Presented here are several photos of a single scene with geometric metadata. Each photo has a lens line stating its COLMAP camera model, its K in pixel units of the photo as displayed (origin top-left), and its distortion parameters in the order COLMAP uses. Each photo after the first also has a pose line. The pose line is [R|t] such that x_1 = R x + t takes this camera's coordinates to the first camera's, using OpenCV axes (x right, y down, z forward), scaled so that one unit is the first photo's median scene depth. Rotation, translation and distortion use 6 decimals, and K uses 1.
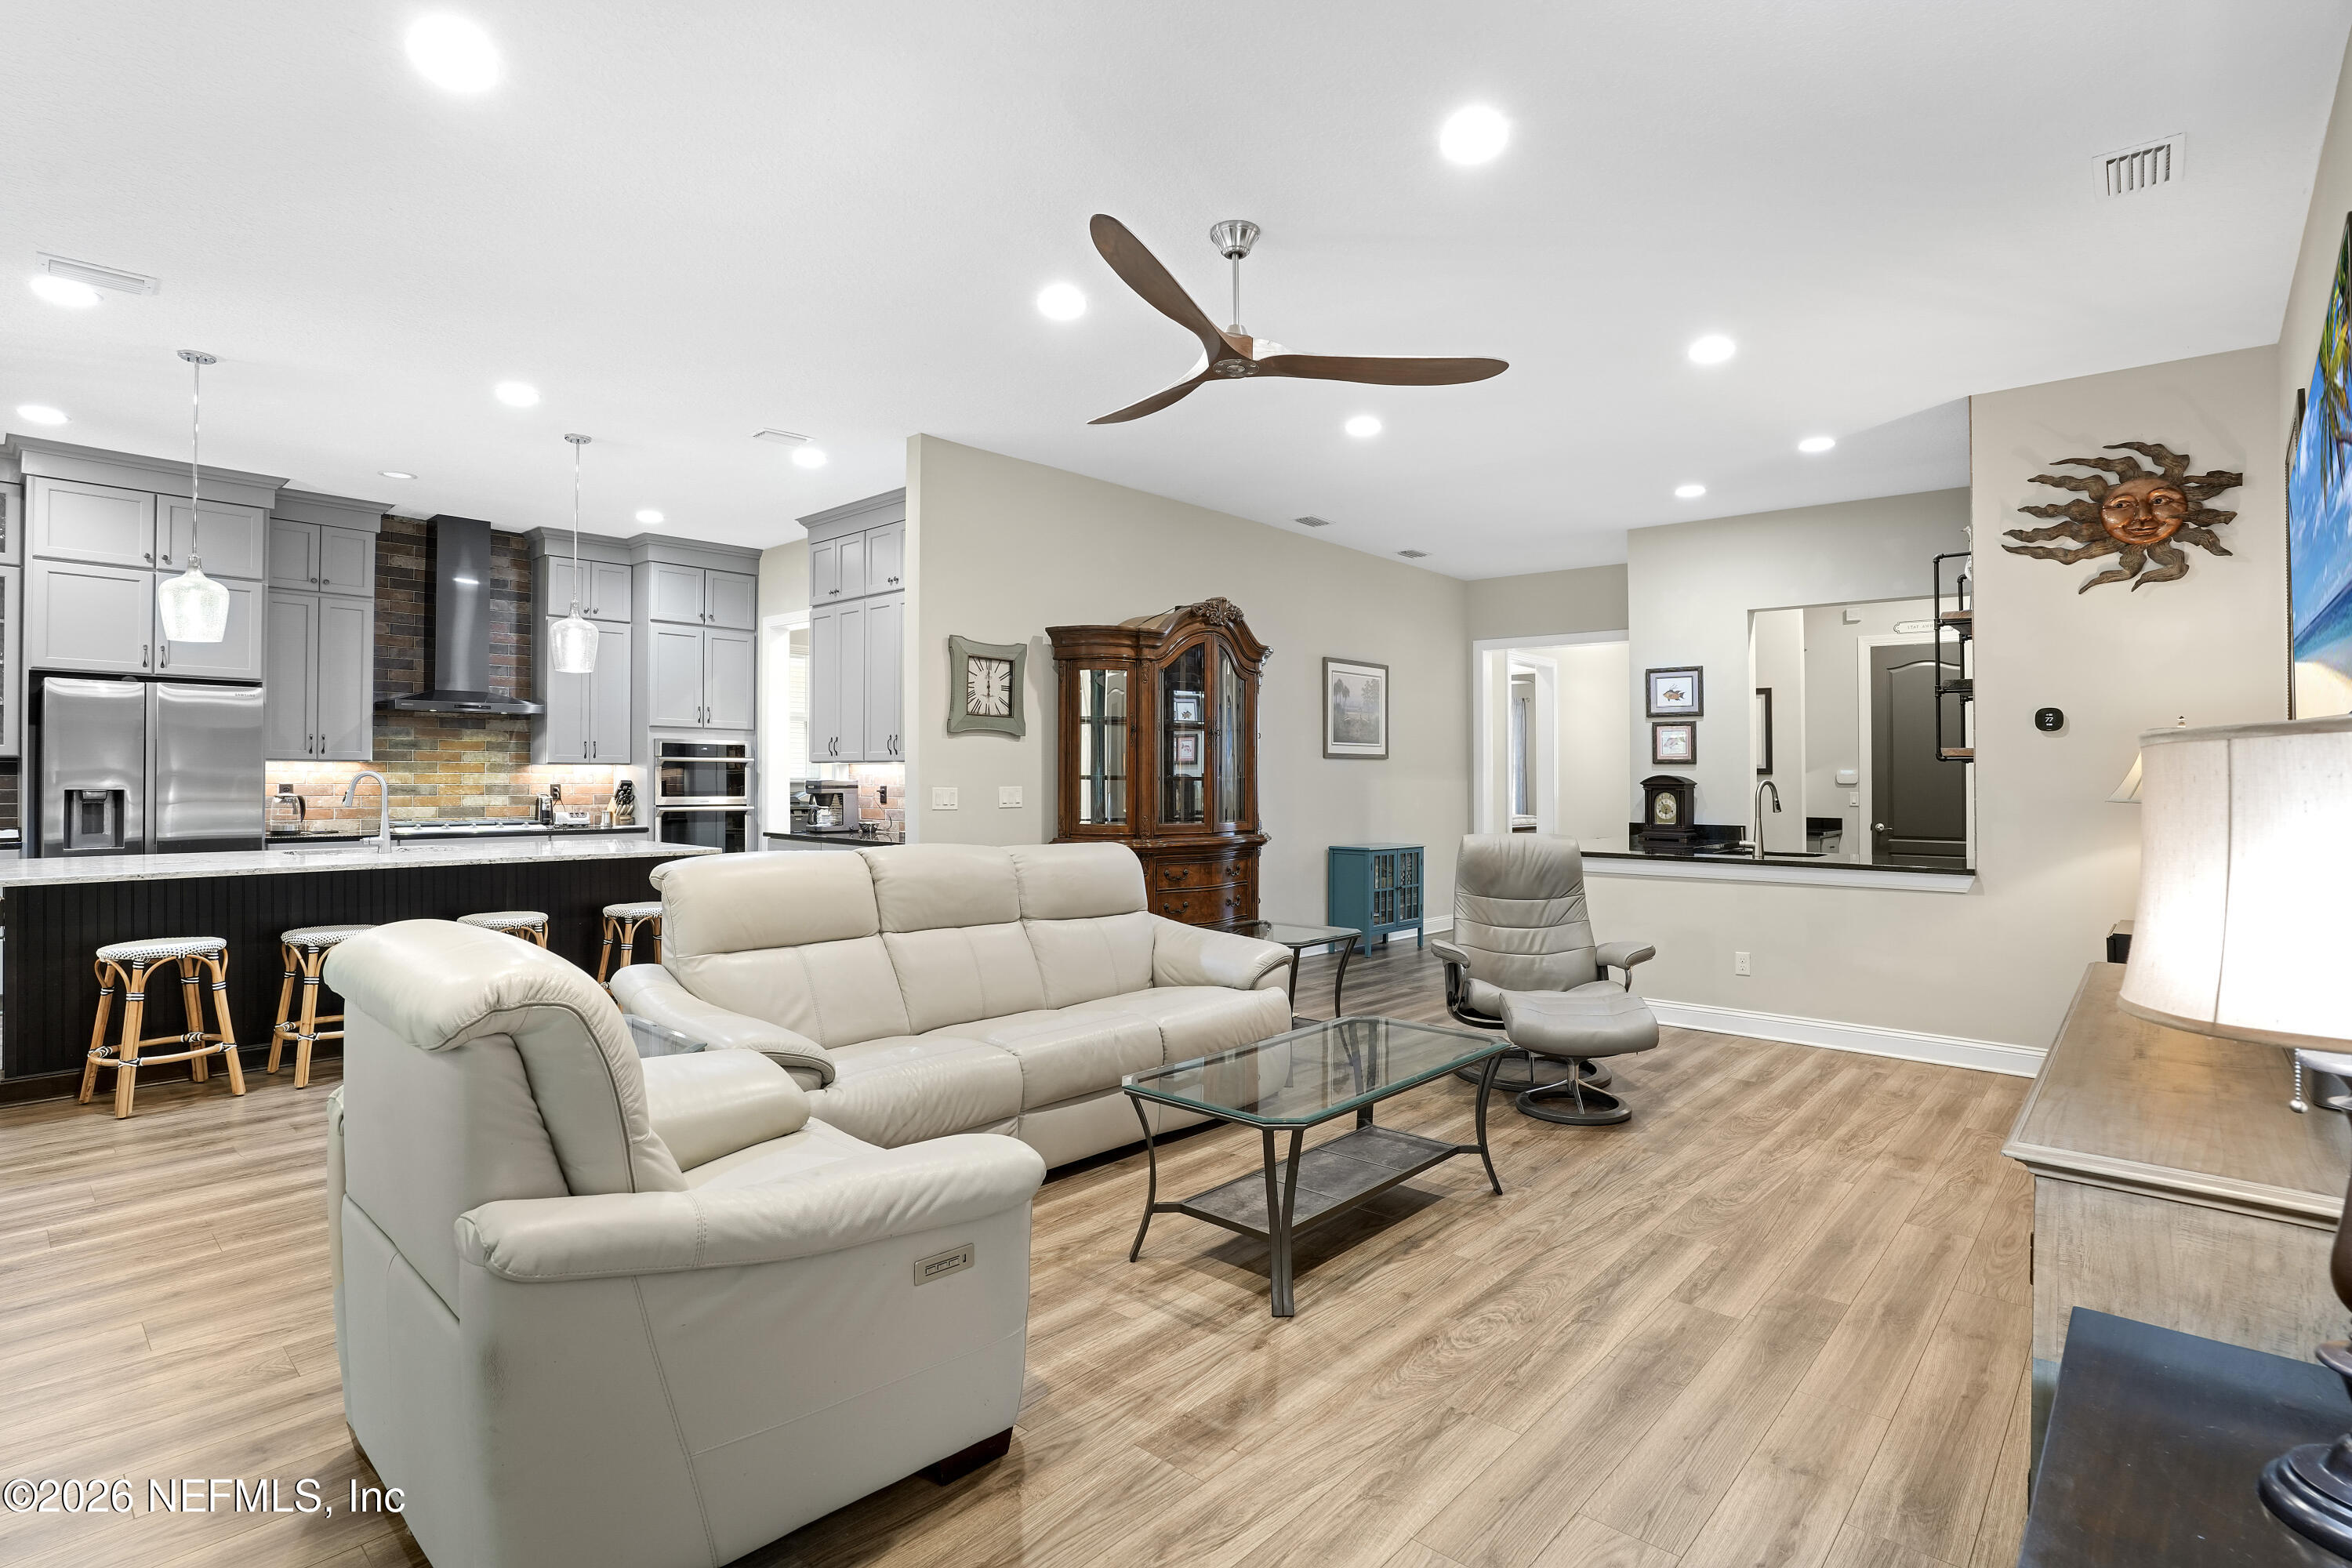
lens RADIAL K [[1147.1, 0, 1095.9], [0, 1147.1, 768.2], [0, 0, 1]] dist [-0.071291, 0.043313]
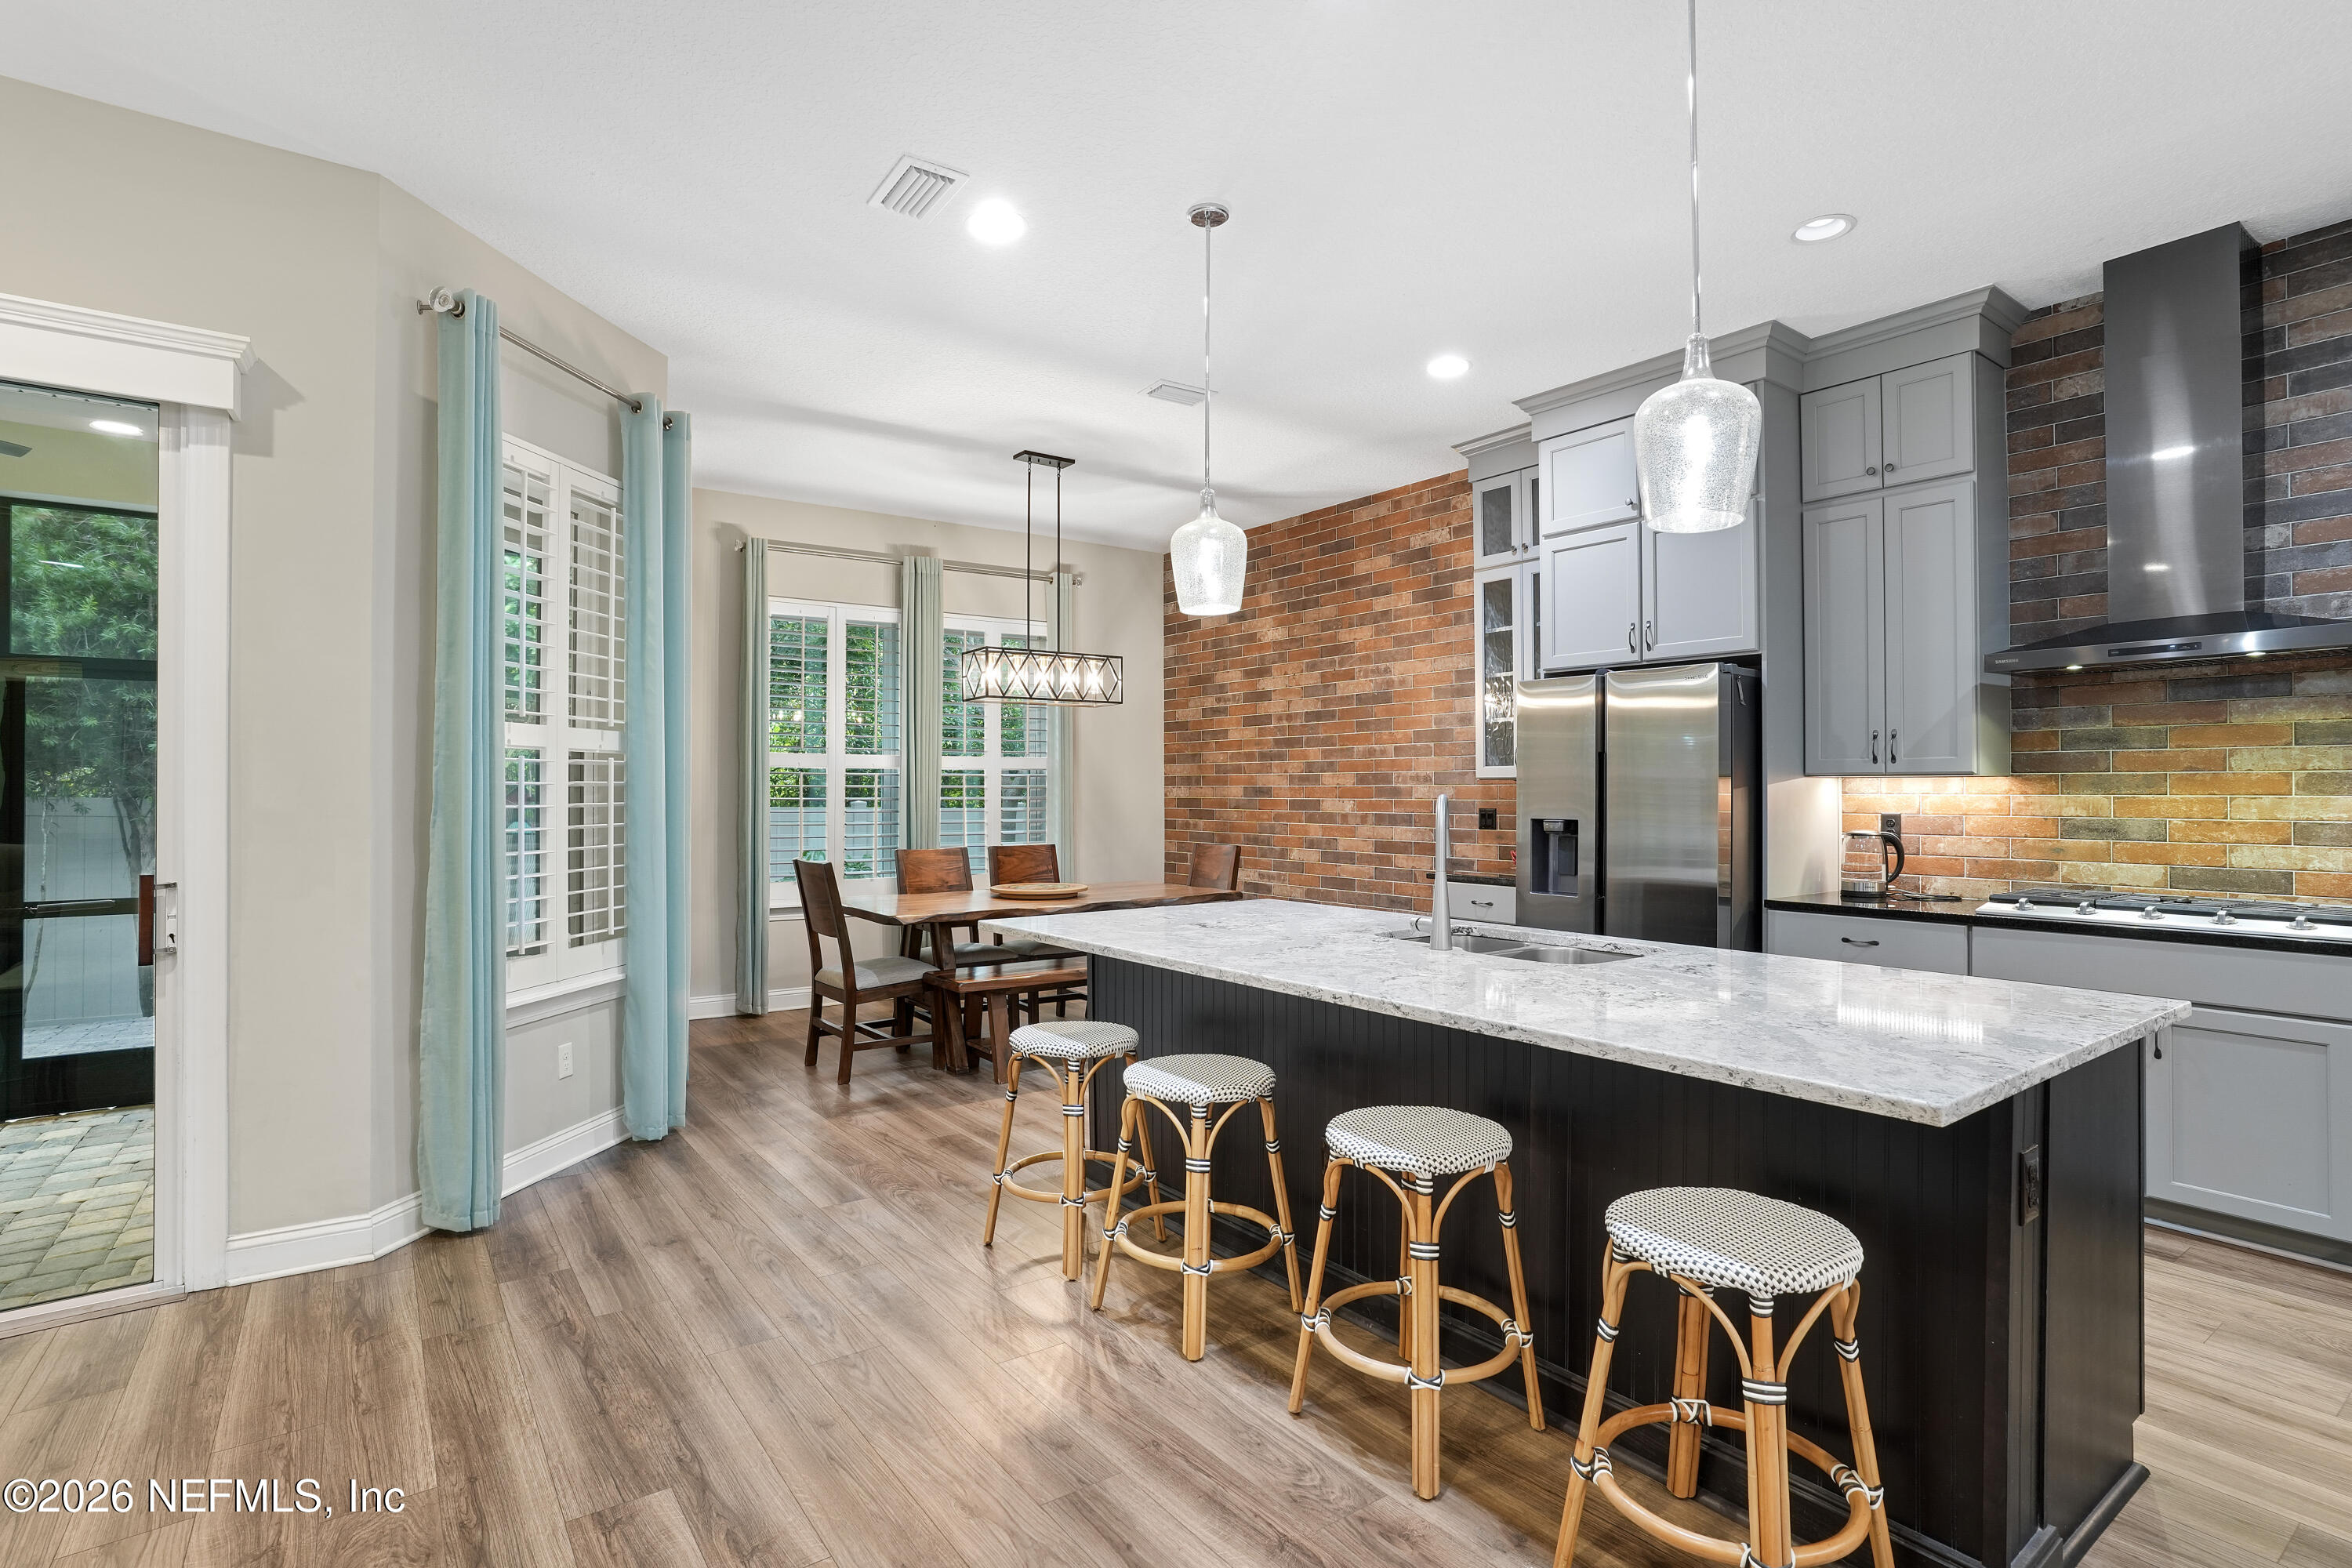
lens RADIAL K [[1166.5, 0, 1167.3], [0, 1166.5, 784.9], [0, 0, 1]] dist [-0.002243, 0.000426]
pose [[-0.113568, -0.008051, -0.993498, -0.046528], [0.010349, 0.999903, -0.009286, -0.000059], [0.993476, -0.011336, -0.113474, 0.705121]]
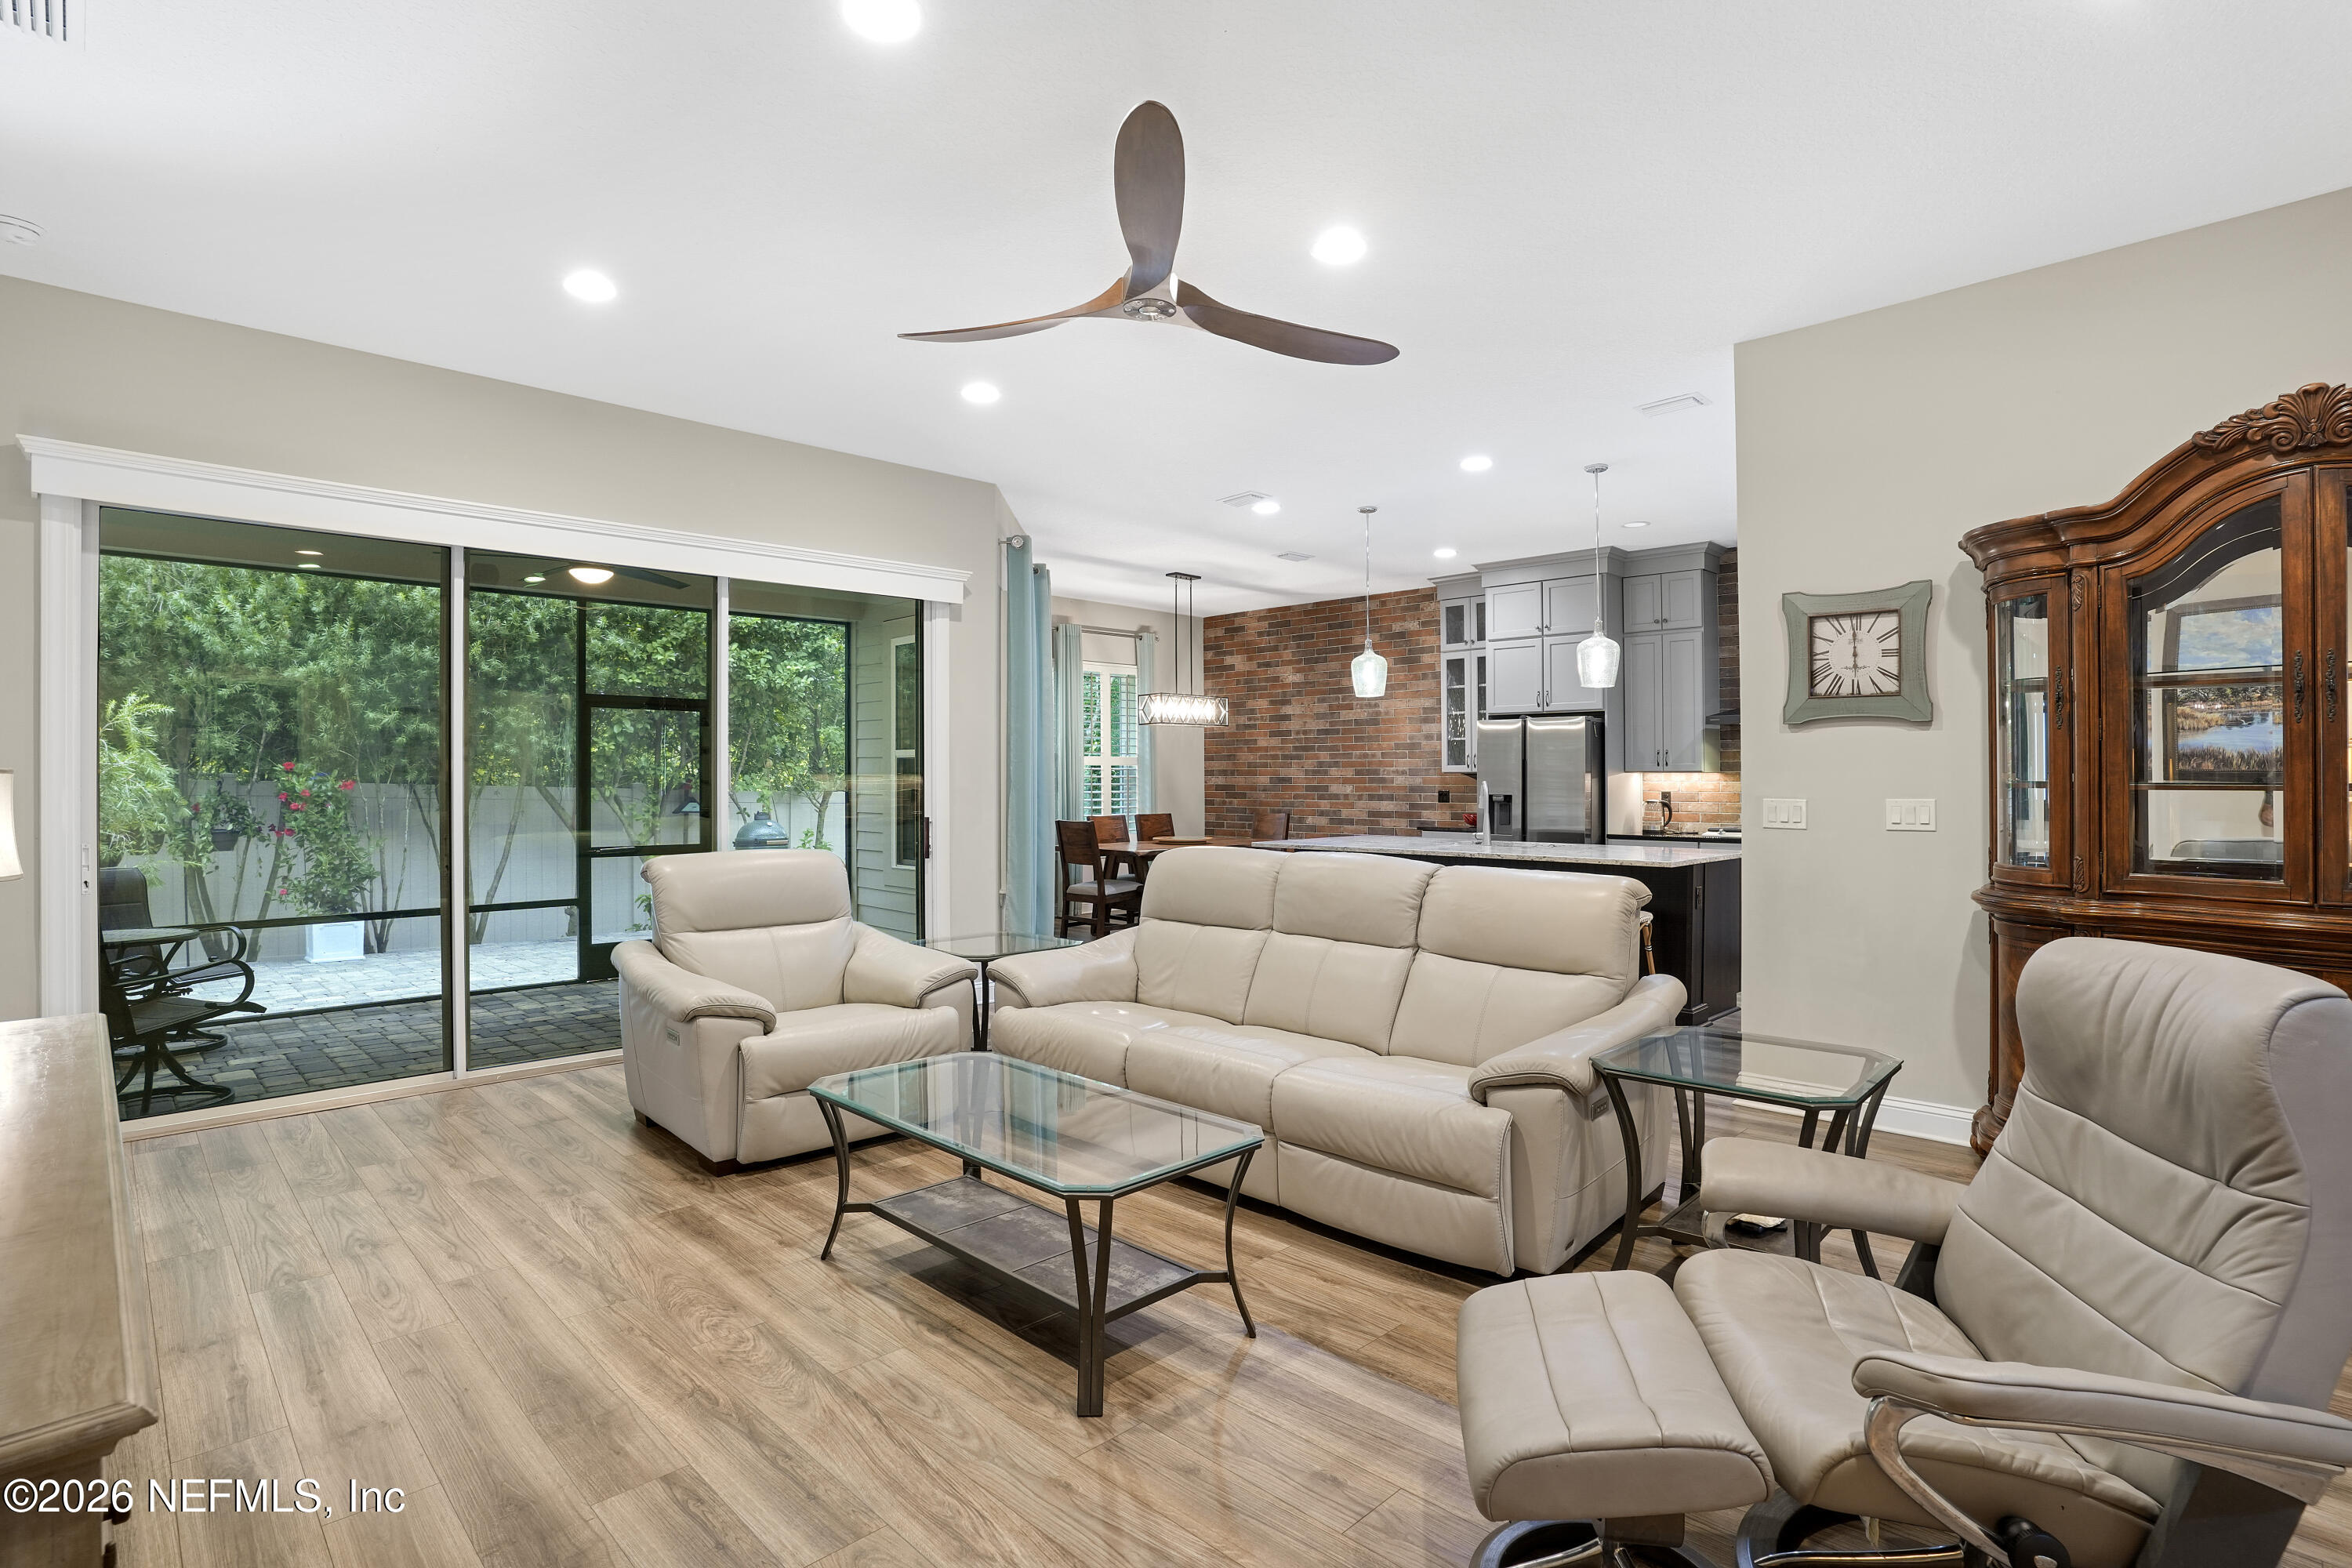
lens RADIAL K [[1087.7, 0, 1169.5], [0, 1087.7, 767.4], [0, 0, 1]] dist [-0.004390, 0.000054]
pose [[0.005523, -0.016250, -0.999853, 0.455914], [0.007916, 0.999837, -0.016206, 0.002974], [0.999953, -0.007825, 0.005650, 0.478698]]
